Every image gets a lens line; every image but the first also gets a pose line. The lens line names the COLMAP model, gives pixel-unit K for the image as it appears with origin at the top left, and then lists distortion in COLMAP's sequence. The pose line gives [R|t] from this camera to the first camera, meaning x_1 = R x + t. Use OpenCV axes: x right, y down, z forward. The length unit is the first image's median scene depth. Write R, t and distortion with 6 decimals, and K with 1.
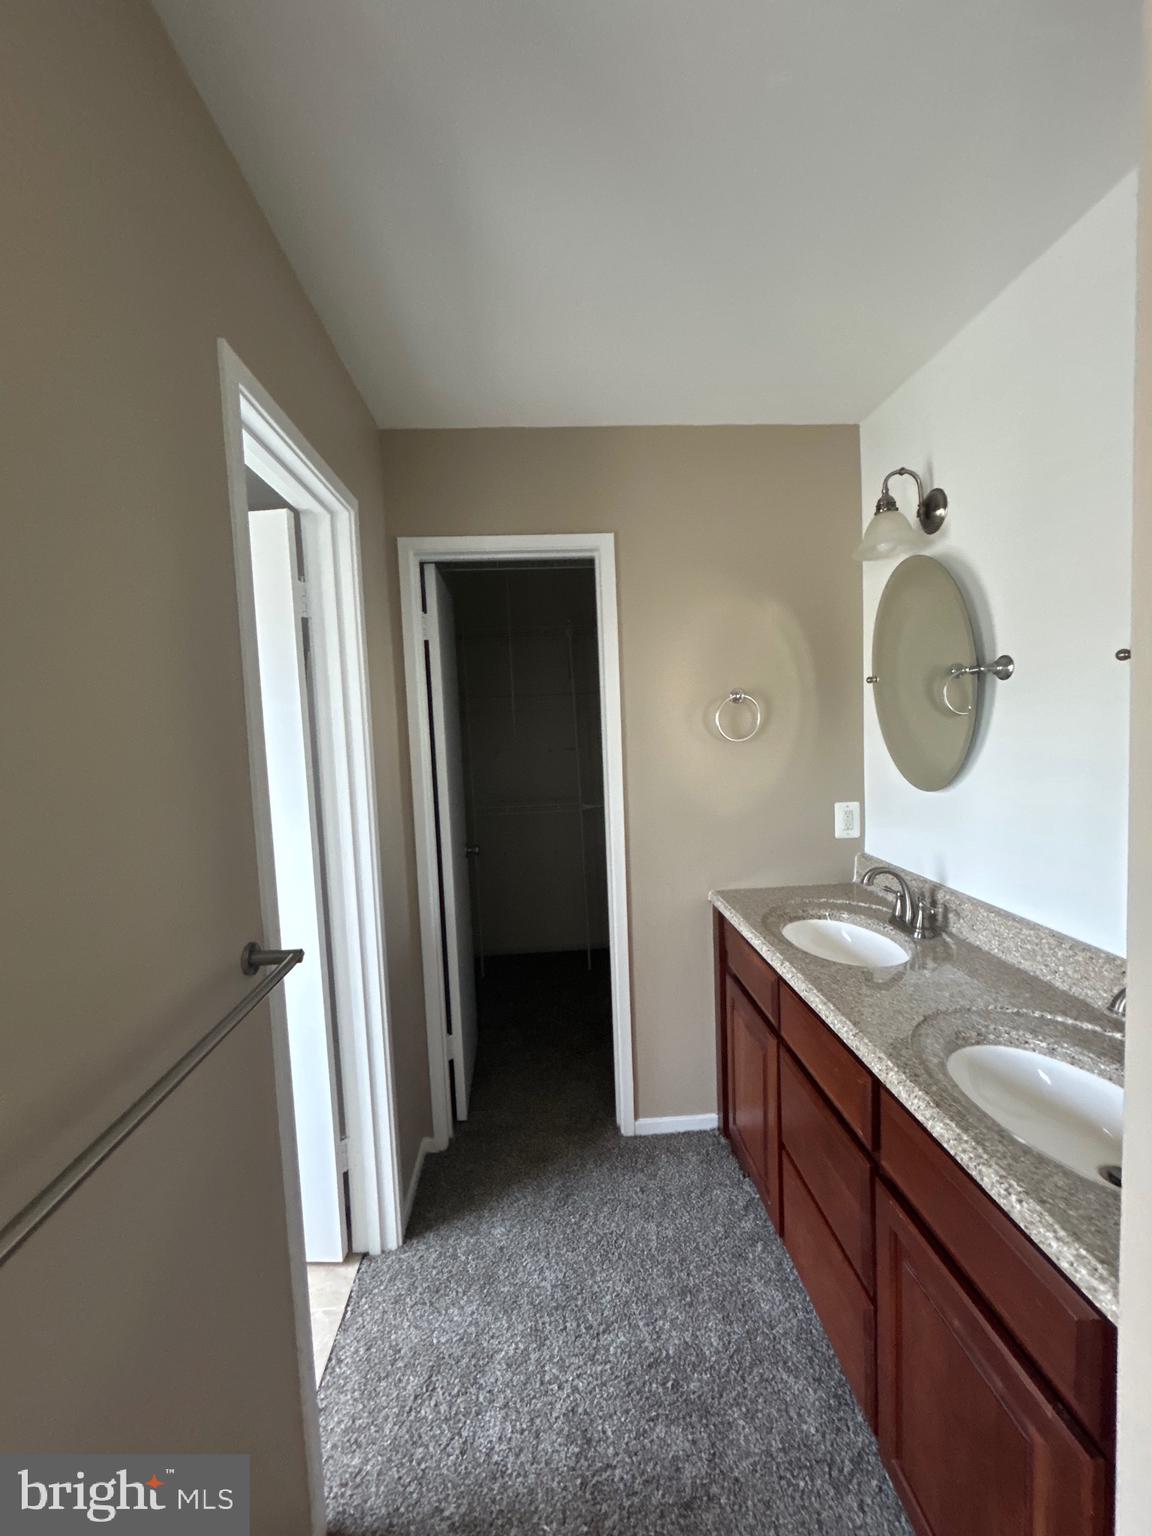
lens RADIAL K [[617.0, 0, 577.7], [0, 617.0, 769.9], [0, 0, 1]] dist [-0.002385, 0.000807]
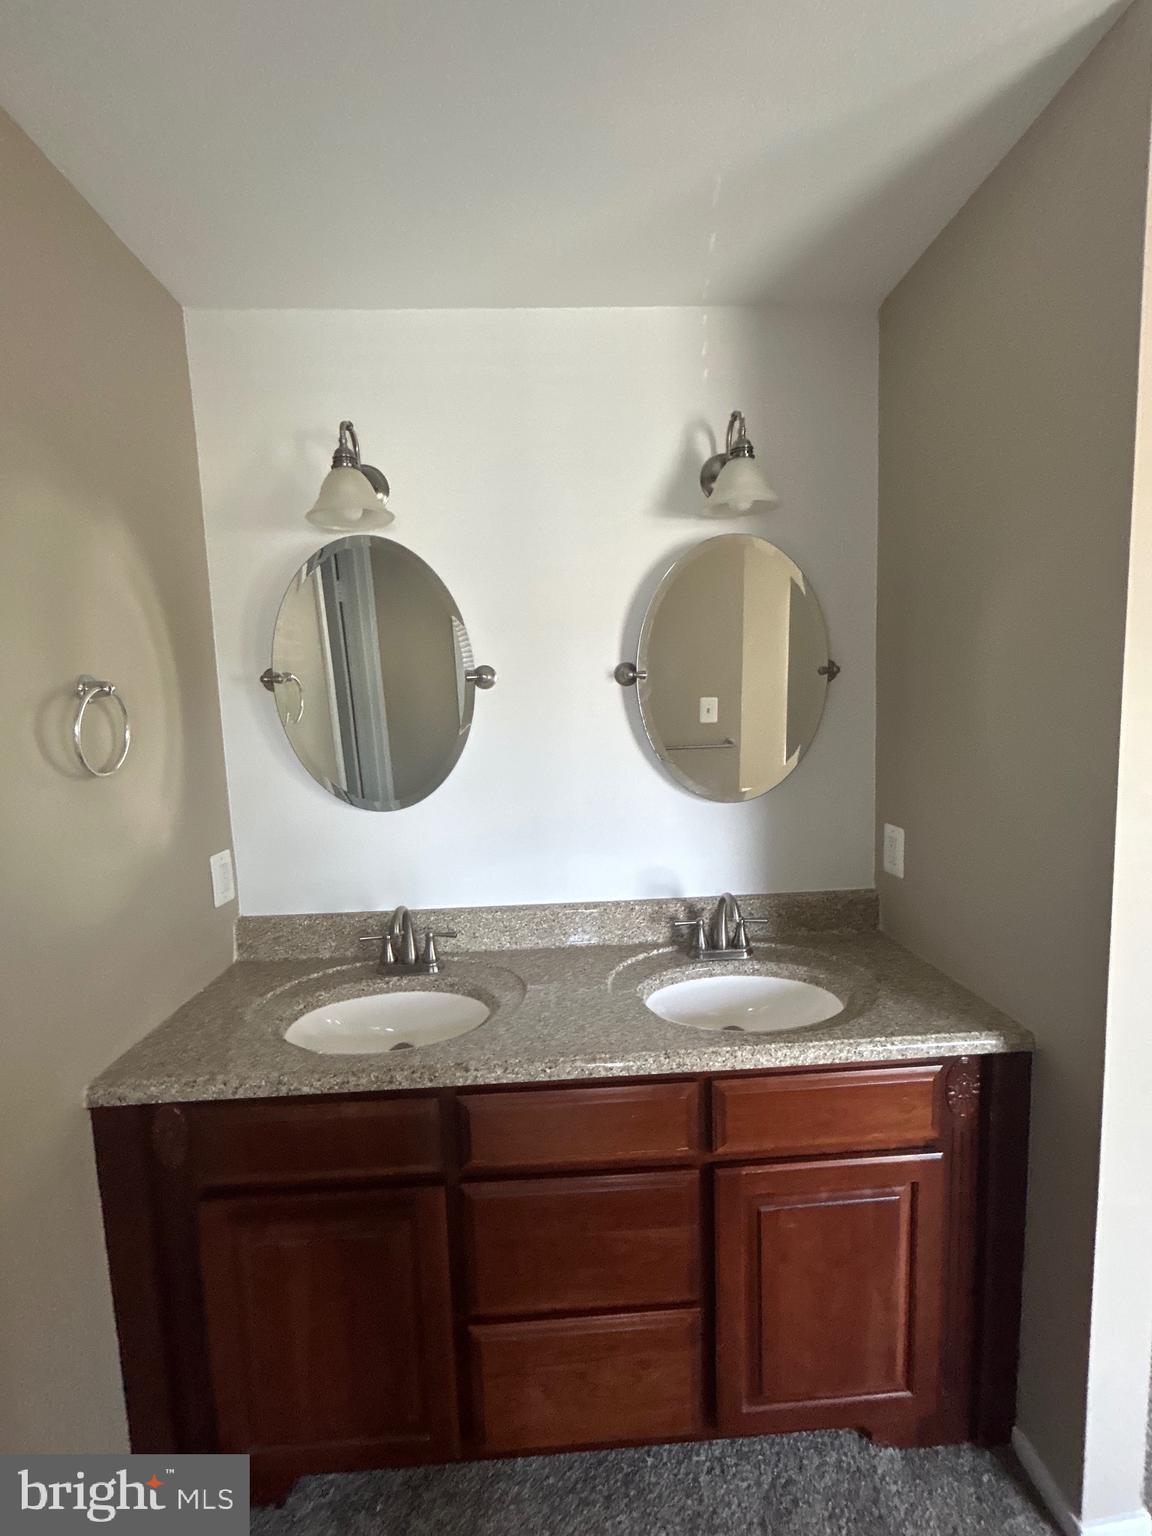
lens RADIAL K [[617.0, 0, 577.7], [0, 617.0, 769.9], [0, 0, 1]] dist [-0.002385, 0.000807]
pose [[0.011504, -0.063744, 0.997900, -0.322528], [0.108136, 0.992193, 0.062133, -0.052021], [-0.994070, 0.107194, 0.018307, 0.755929]]
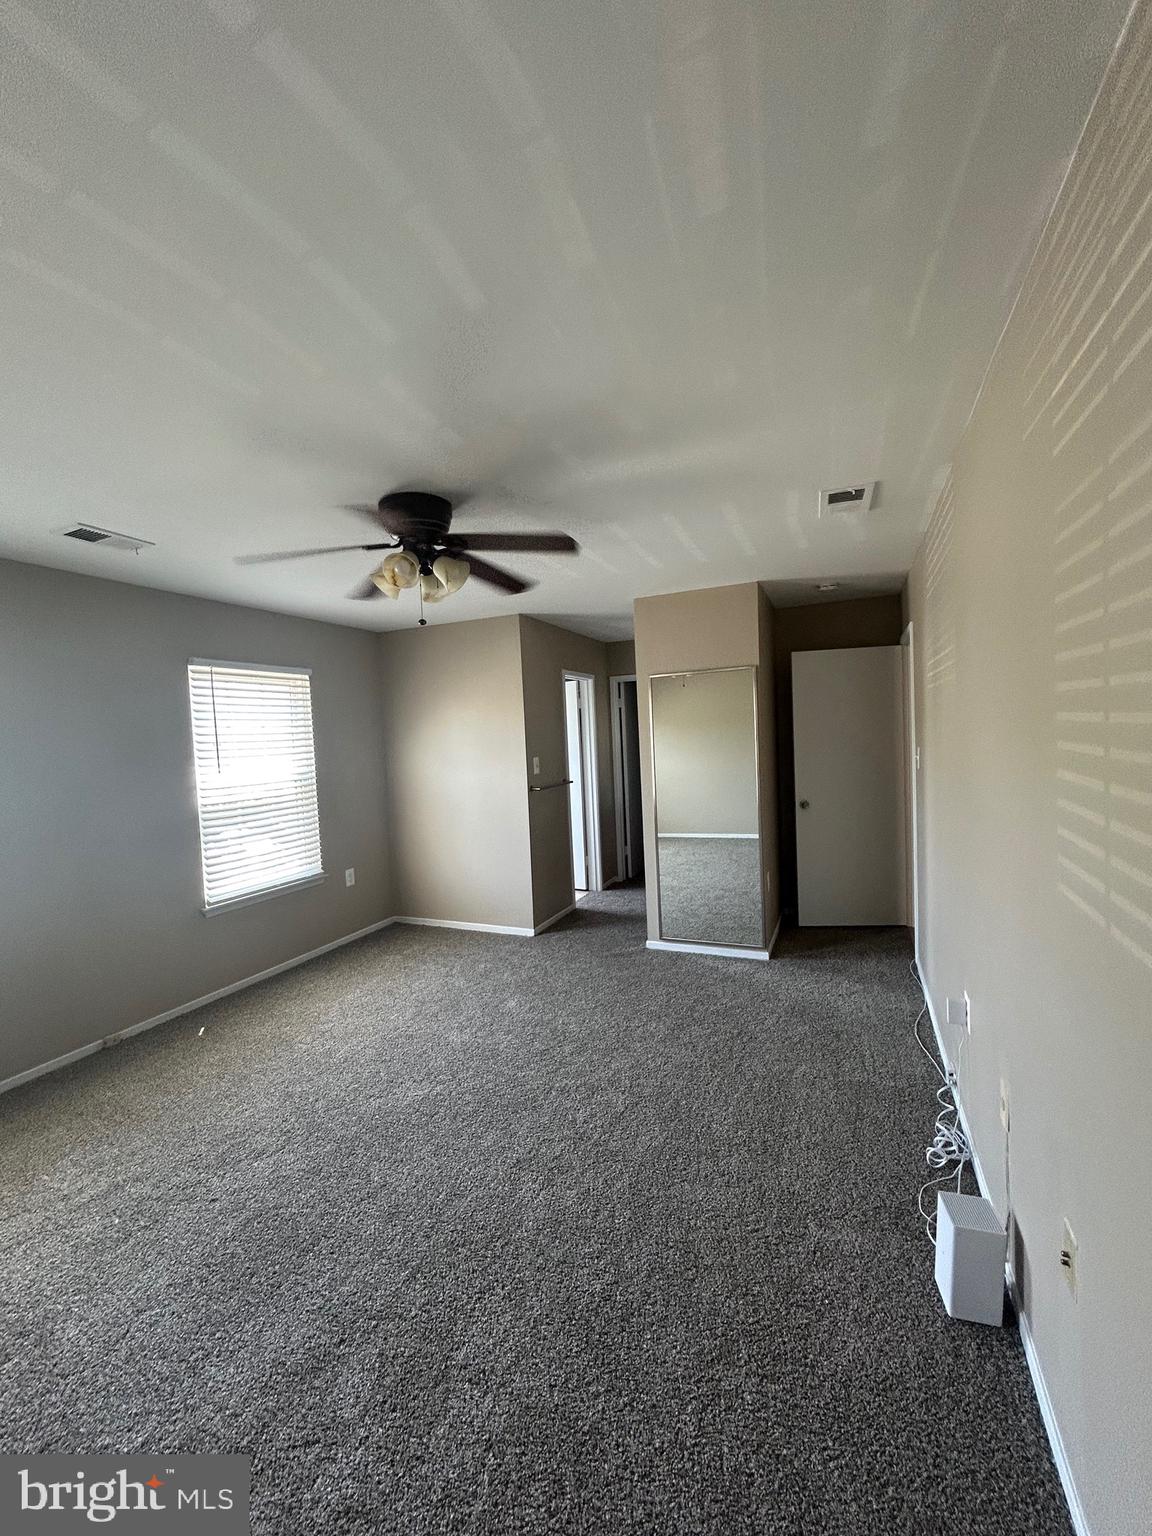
lens RADIAL K [[617.0, 0, 577.7], [0, 617.0, 769.9], [0, 0, 1]] dist [-0.002385, 0.000807]
pose [[0.894180, 0.026217, -0.446940, 1.188038], [-0.028726, 0.999587, 0.001164, 0.117564], [0.446785, 0.011798, 0.894563, -2.277196]]
